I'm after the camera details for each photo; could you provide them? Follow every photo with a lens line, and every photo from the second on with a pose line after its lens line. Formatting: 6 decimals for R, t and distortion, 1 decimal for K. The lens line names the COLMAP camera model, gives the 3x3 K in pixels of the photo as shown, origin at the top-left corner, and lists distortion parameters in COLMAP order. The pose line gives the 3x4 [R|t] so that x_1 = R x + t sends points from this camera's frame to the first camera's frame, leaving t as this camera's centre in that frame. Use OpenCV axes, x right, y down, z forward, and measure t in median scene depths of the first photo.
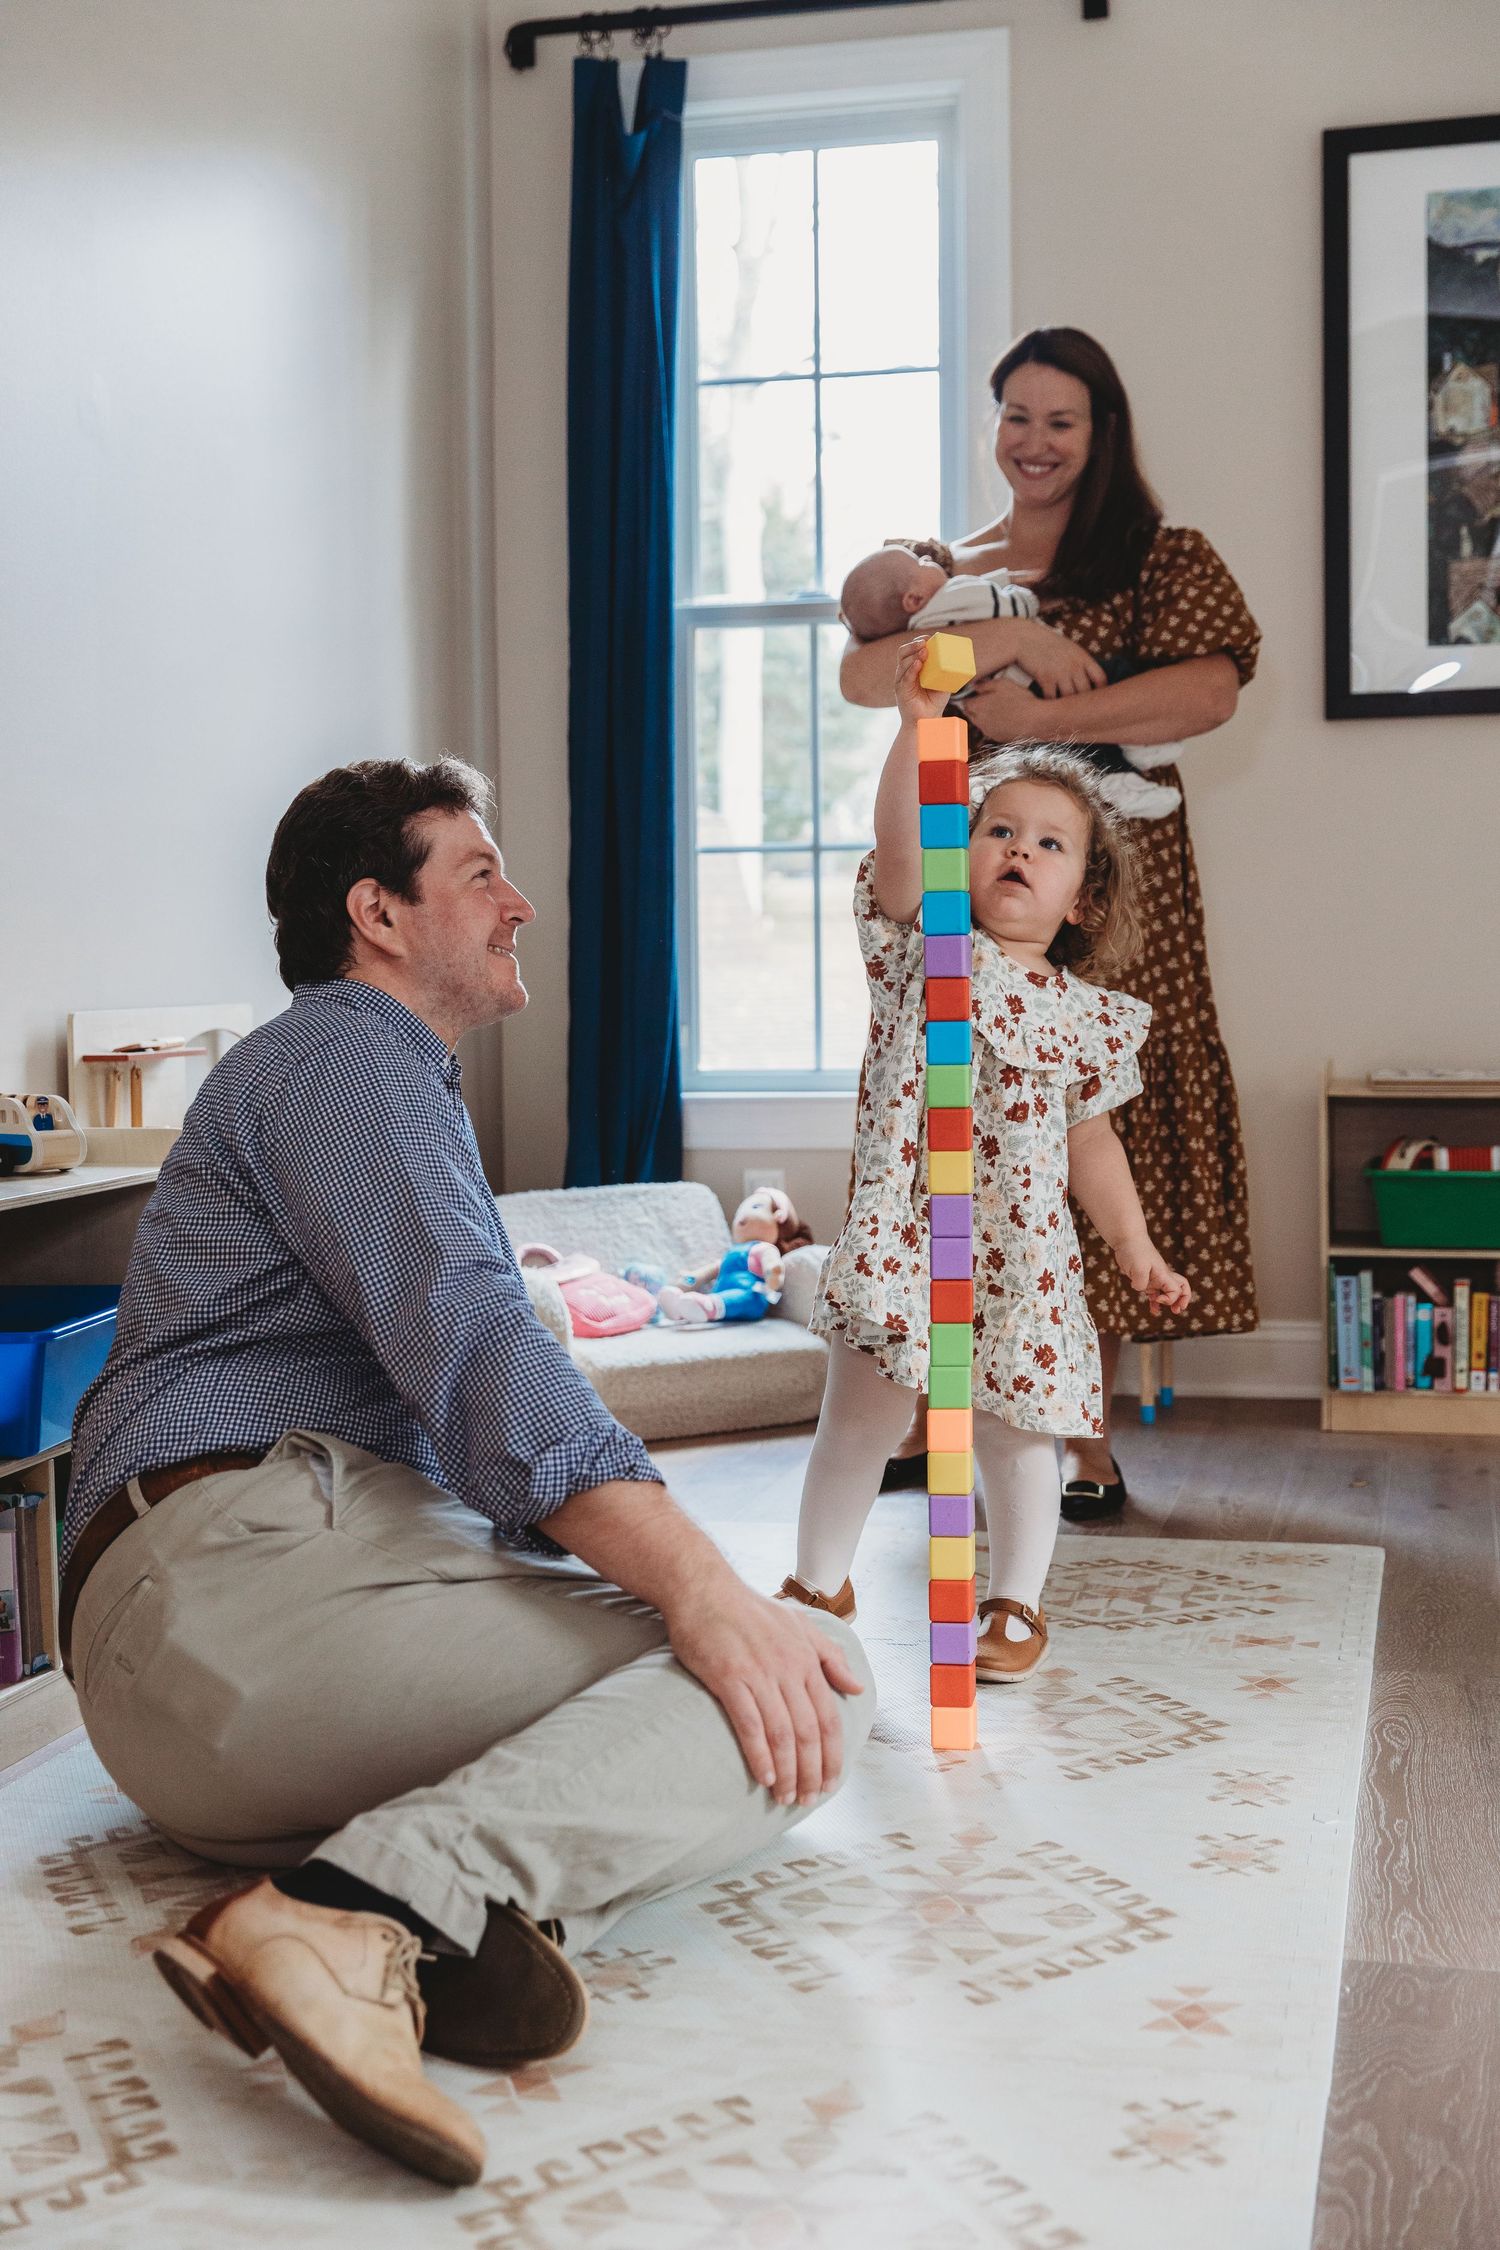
lens RADIAL K [[2882.8, 0, 750.0], [0, 2882.8, 1125.0], [0, 0, 1]] dist [0.005123, 0.000837]
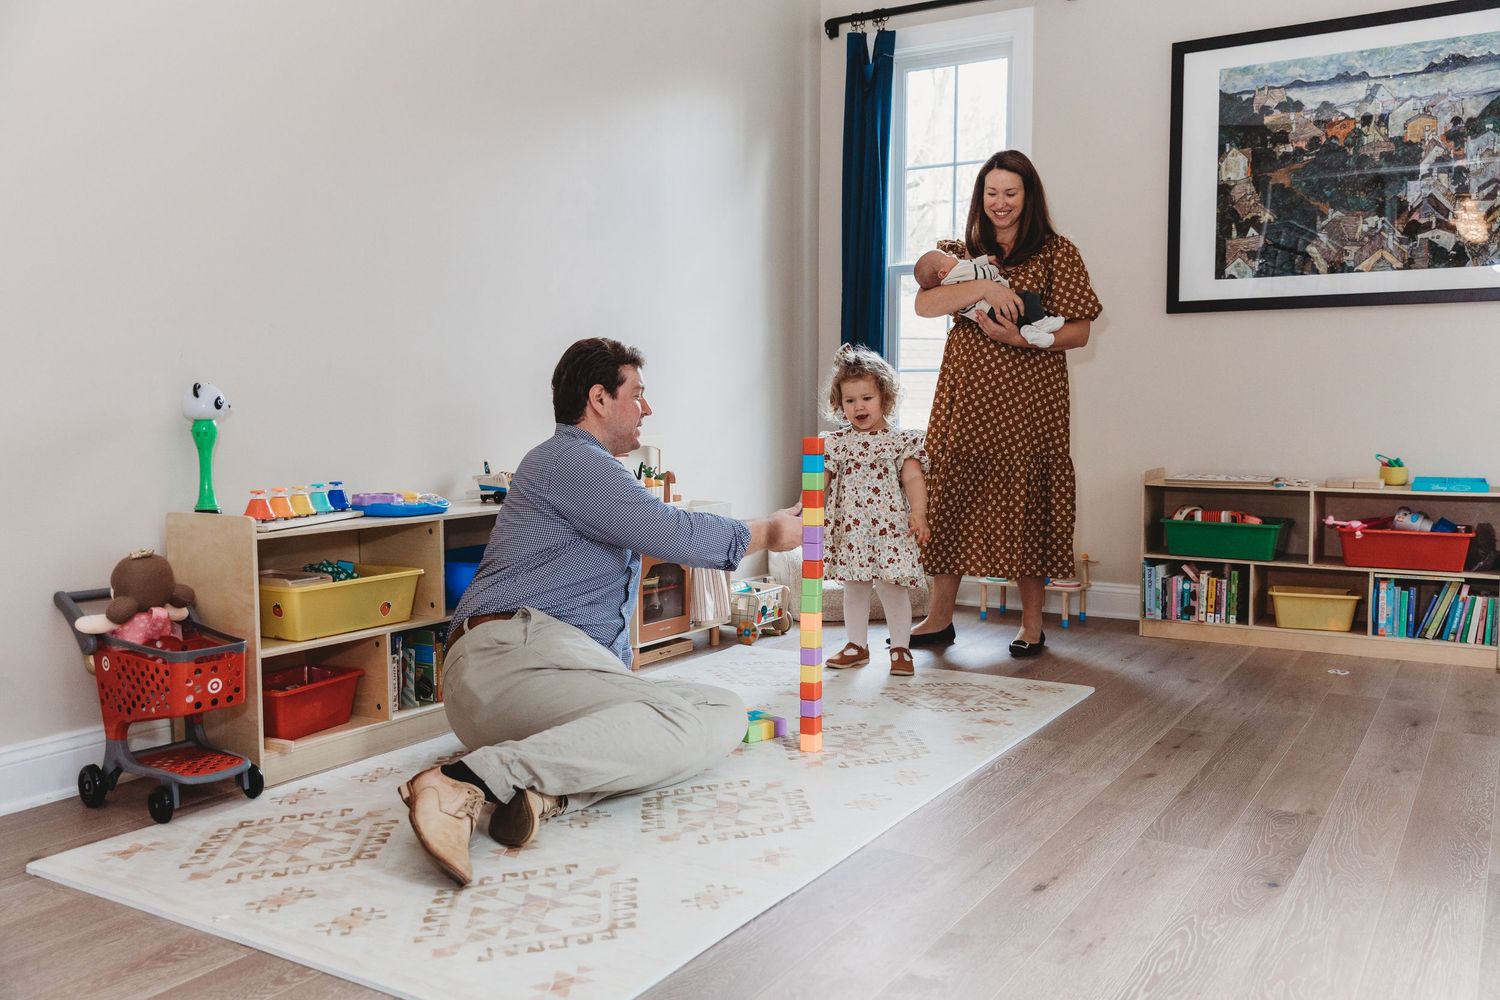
lens RADIAL K [[1283.4, 0, 750.0], [0, 1283.4, 500.0], [0, 0, 1]] dist [-0.000326, 0.005336]
pose [[0.954344, 0.035628, -0.296578, 0.203900], [-0.030106, 0.999278, 0.023166, -0.012366], [0.297190, -0.013180, 0.954728, -0.030654]]
